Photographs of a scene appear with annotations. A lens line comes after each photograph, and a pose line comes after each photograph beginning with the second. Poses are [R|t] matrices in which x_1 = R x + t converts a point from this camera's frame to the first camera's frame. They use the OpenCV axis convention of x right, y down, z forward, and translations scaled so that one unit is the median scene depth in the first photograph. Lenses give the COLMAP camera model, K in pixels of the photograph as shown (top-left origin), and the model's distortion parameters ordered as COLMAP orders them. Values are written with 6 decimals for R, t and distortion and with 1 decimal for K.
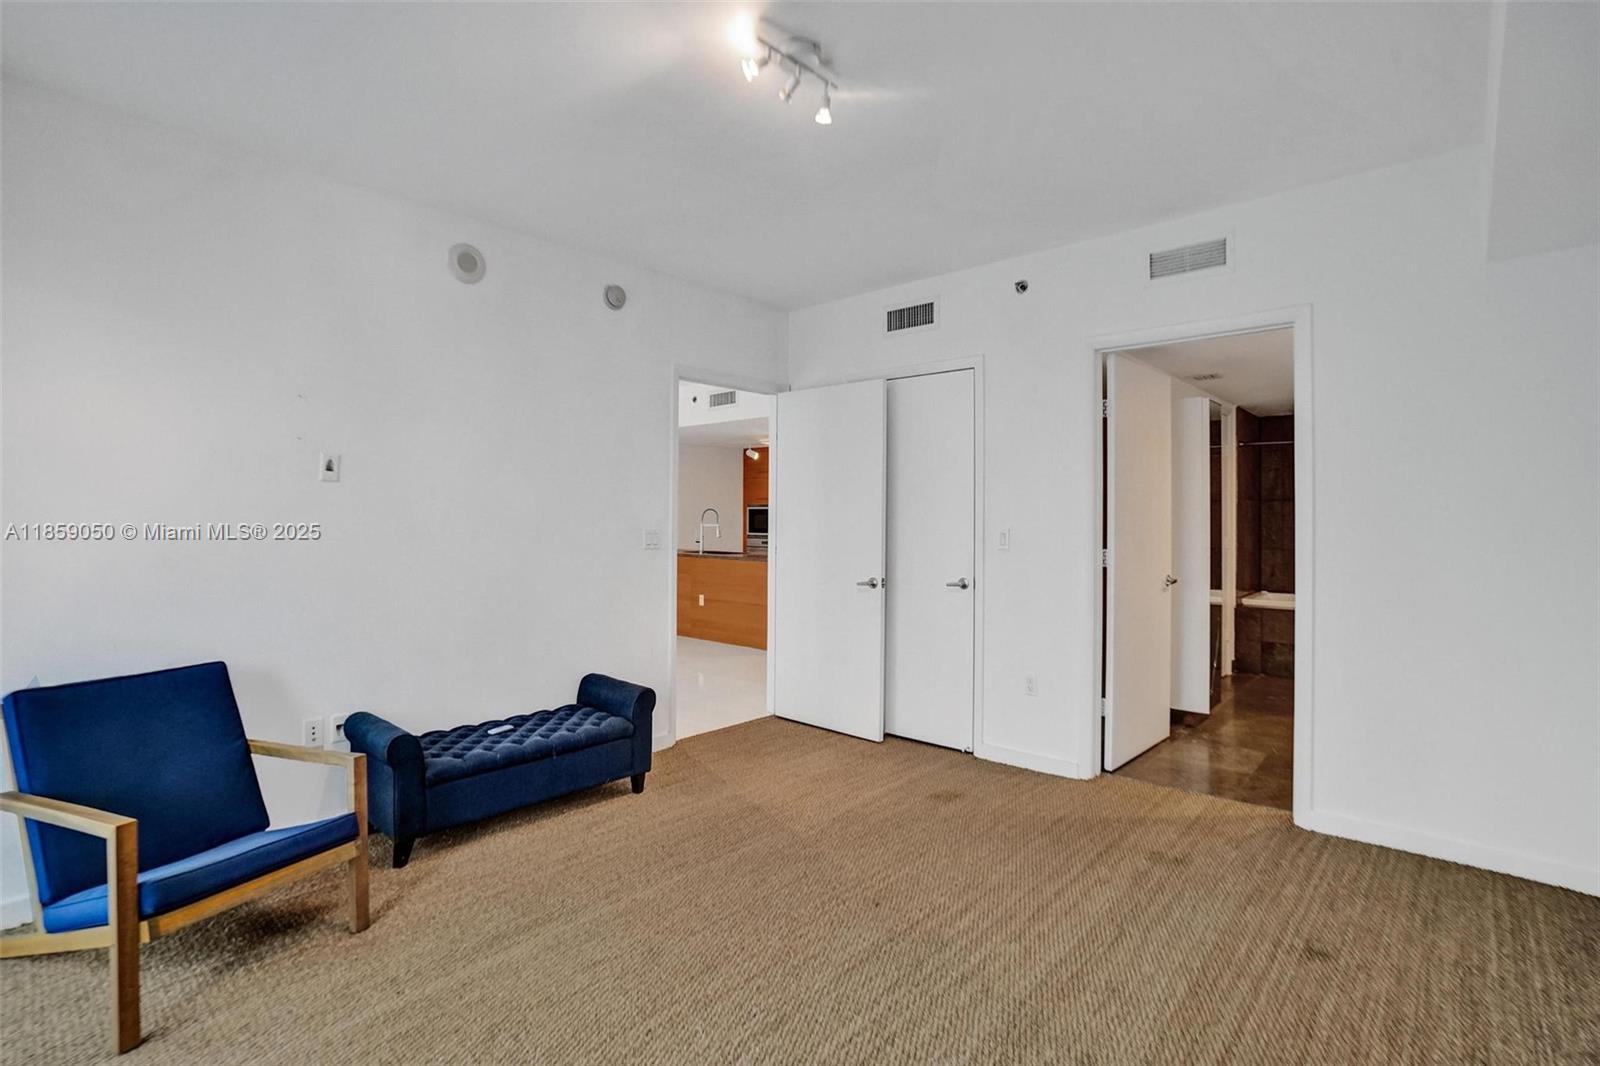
lens RADIAL K [[767.8, 0, 795.4], [0, 767.8, 514.0], [0, 0, 1]] dist [-0.050111, 0.027180]
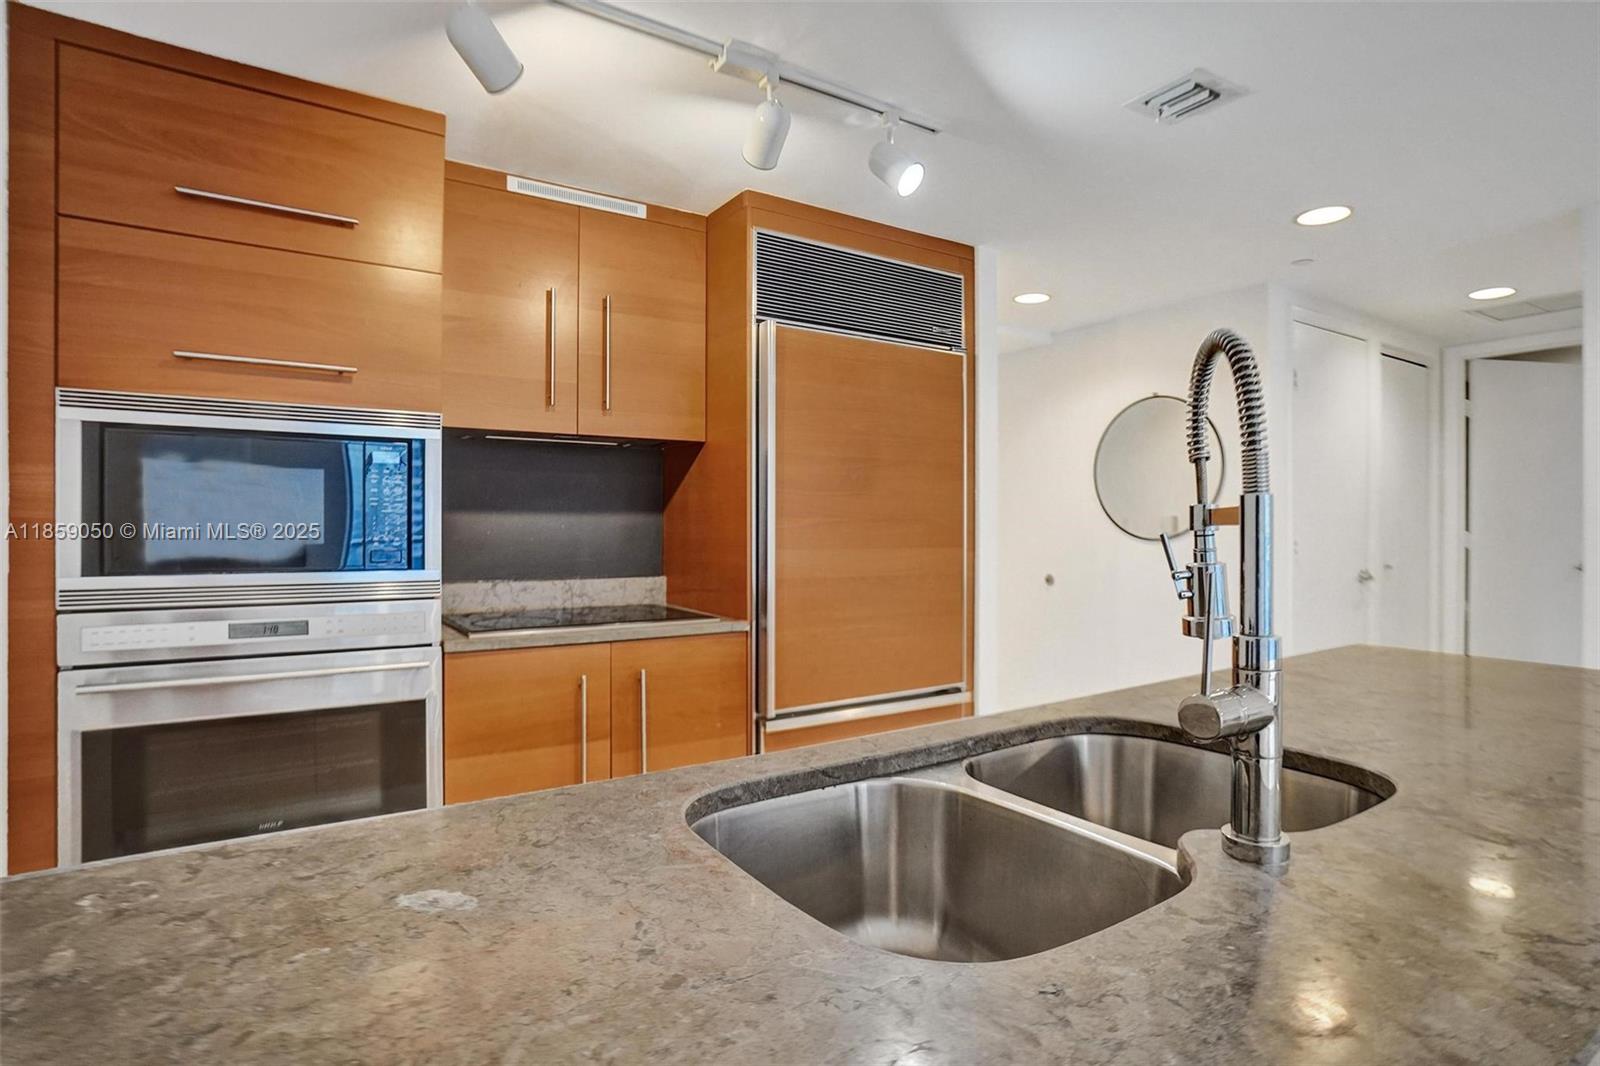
lens RADIAL K [[820.9, 0, 787.5], [0, 820.9, 525.2], [0, 0, 1]] dist [-0.070564, 0.037151]
pose [[0.262755, 0.000769, 0.964862, -0.227765], [-0.003382, 0.999994, 0.000124, 0.017699], [-0.964857, -0.003295, 0.262756, 1.075443]]
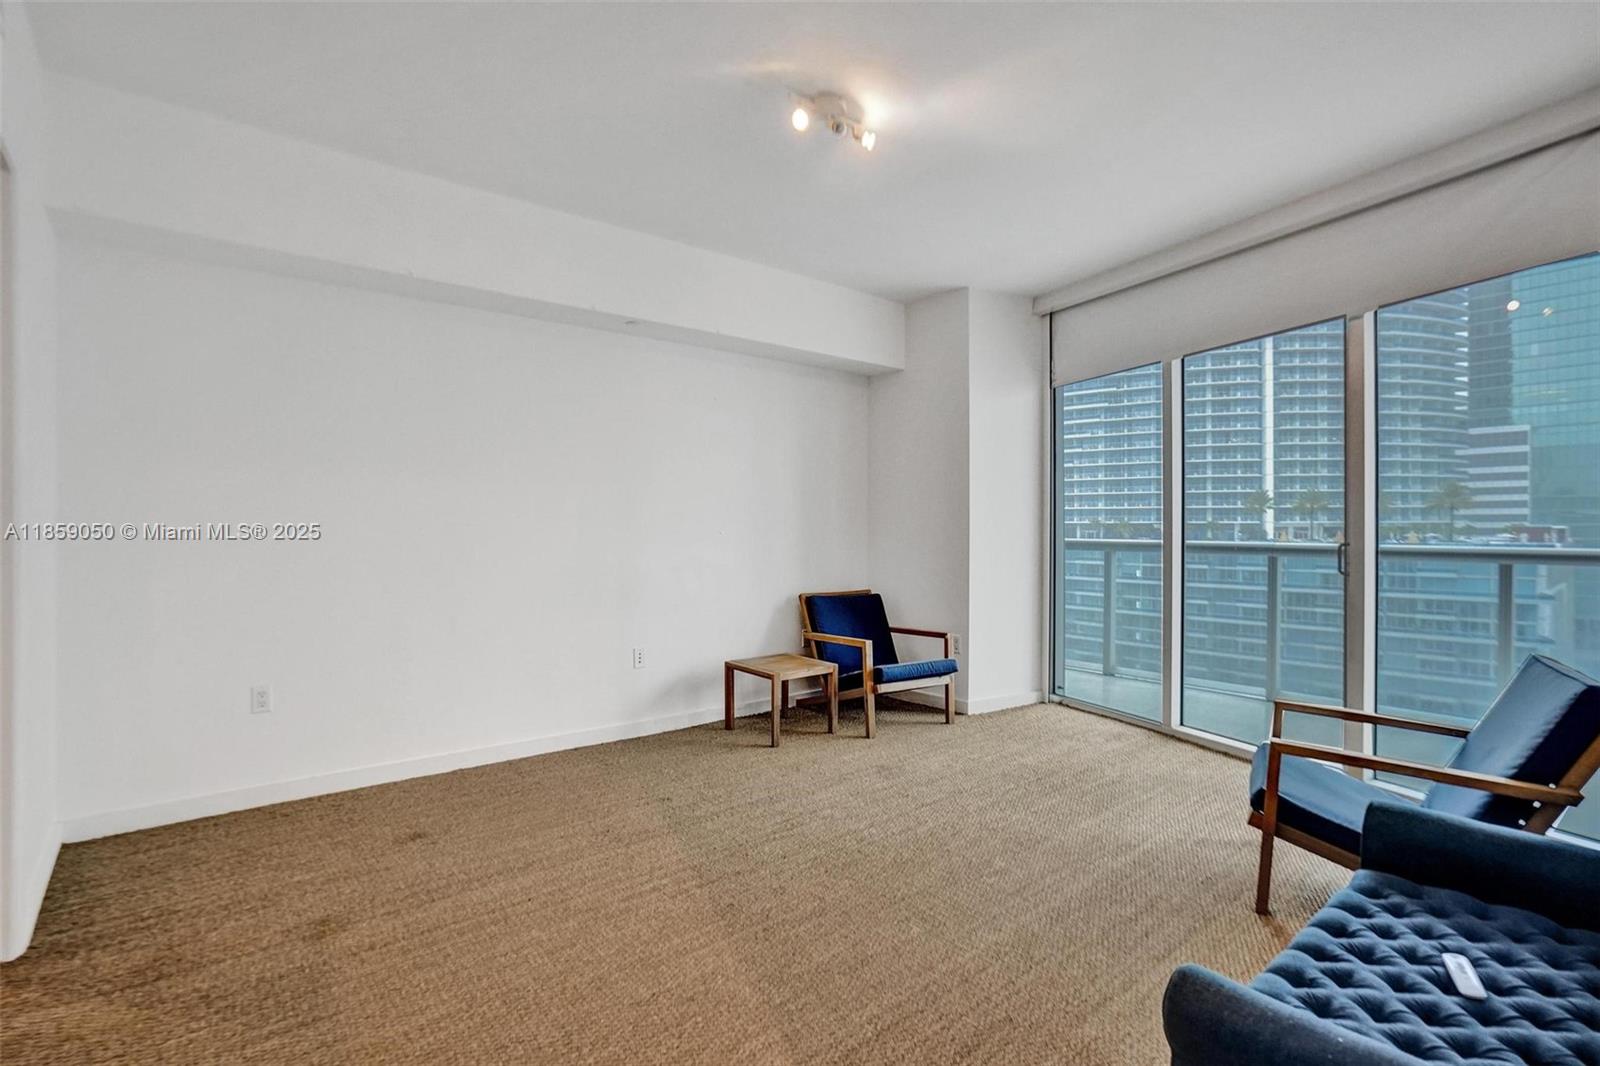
lens RADIAL K [[764.3, 0, 796.2], [0, 764.3, 530.0], [0, 0, 1]] dist [-0.055926, 0.027682]
pose [[-0.990845, -0.002632, 0.134979, -0.032619], [-0.002231, 0.999993, 0.003122, 0.014584], [-0.134986, 0.002792, -0.990844, 0.598640]]
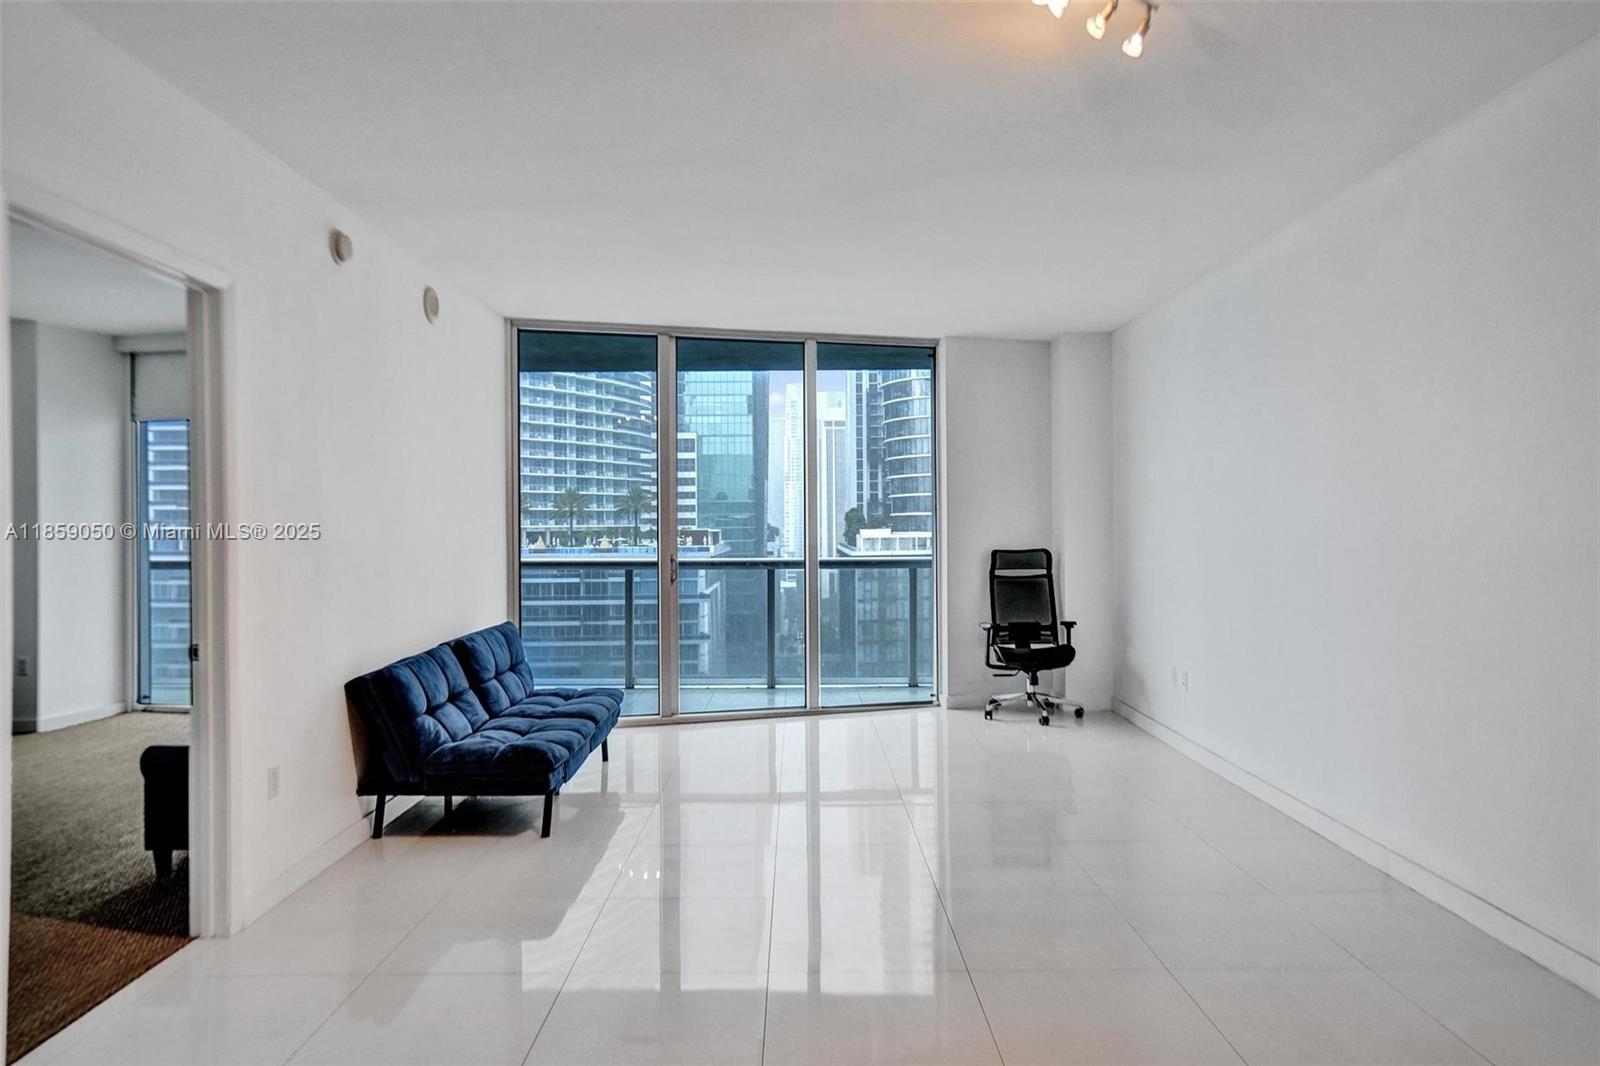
lens RADIAL K [[996.4, 0, 799.3], [0, 996.4, 527.4], [0, 0, 1]] dist [-0.006608, 0.001162]
pose [[-0.738643, 0.003417, -0.674089, 0.003515], [0.008087, 0.999960, -0.003792, 0.000527], [0.674049, -0.008252, -0.738641, 1.010594]]
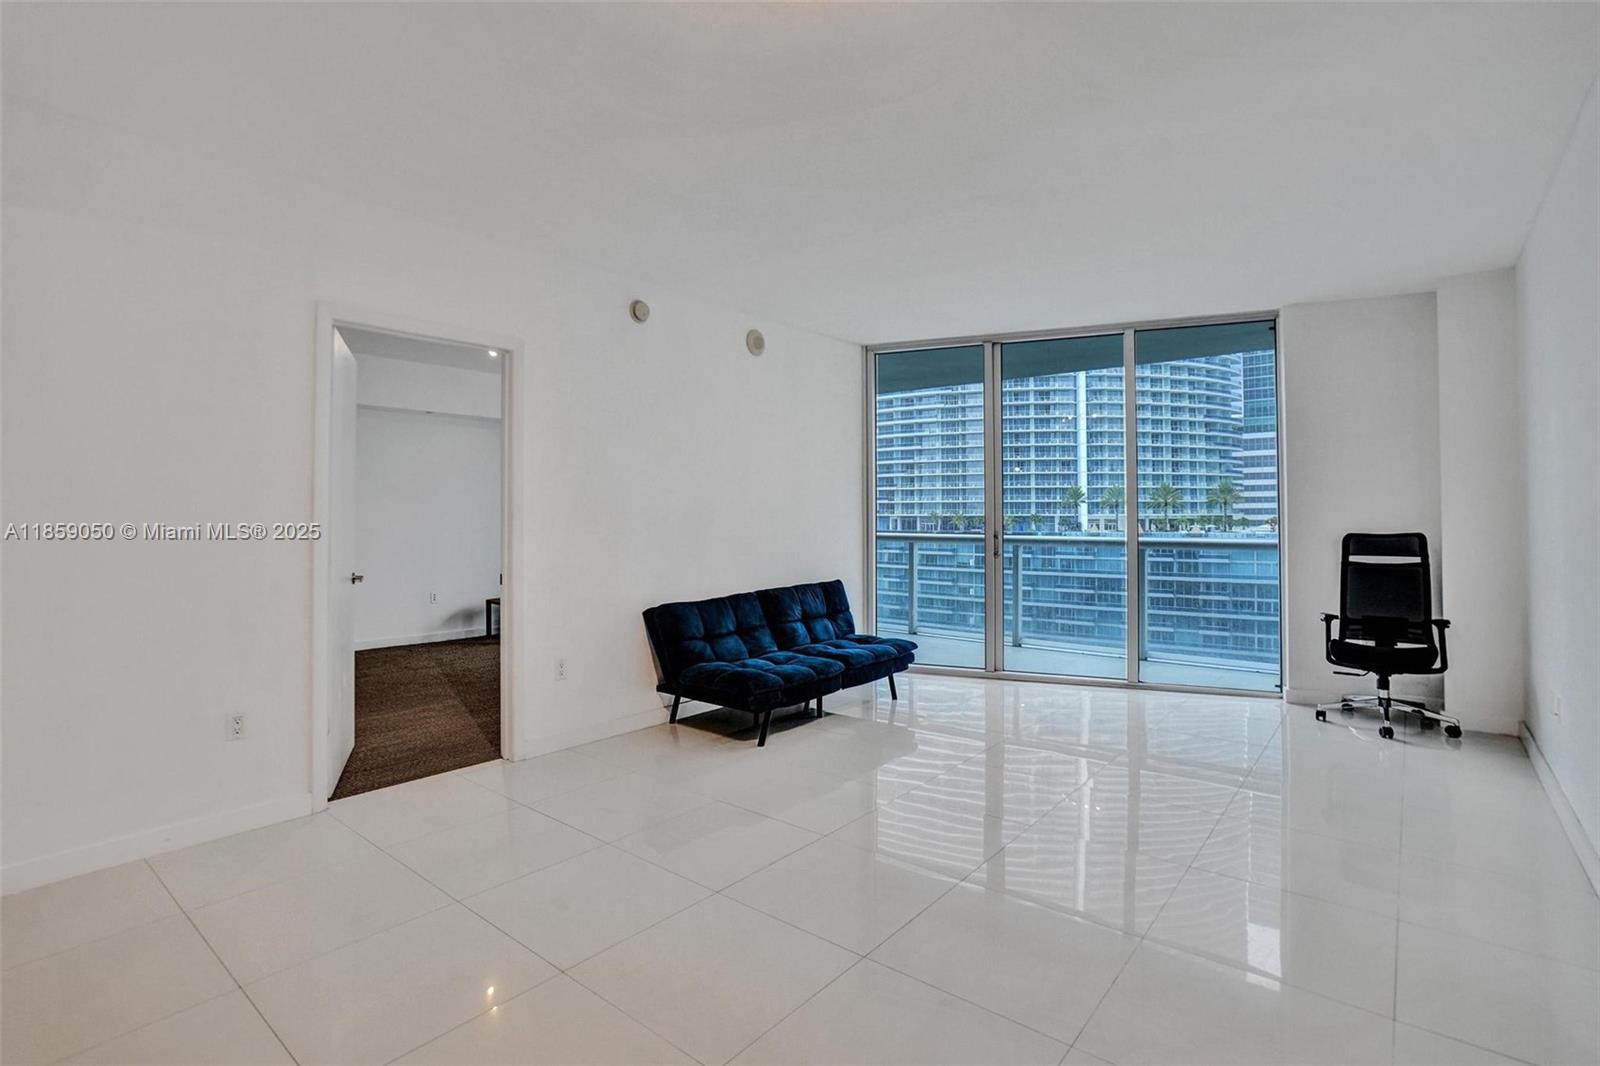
lens RADIAL K [[766.8, 0, 797.4], [0, 766.8, 496.9], [0, 0, 1]] dist [-0.054401, 0.025271]
pose [[-0.998711, -0.004177, -0.050593, -0.251757], [-0.002663, 0.999548, -0.029951, 0.008602], [0.050695, -0.029777, -0.998270, 1.049636]]
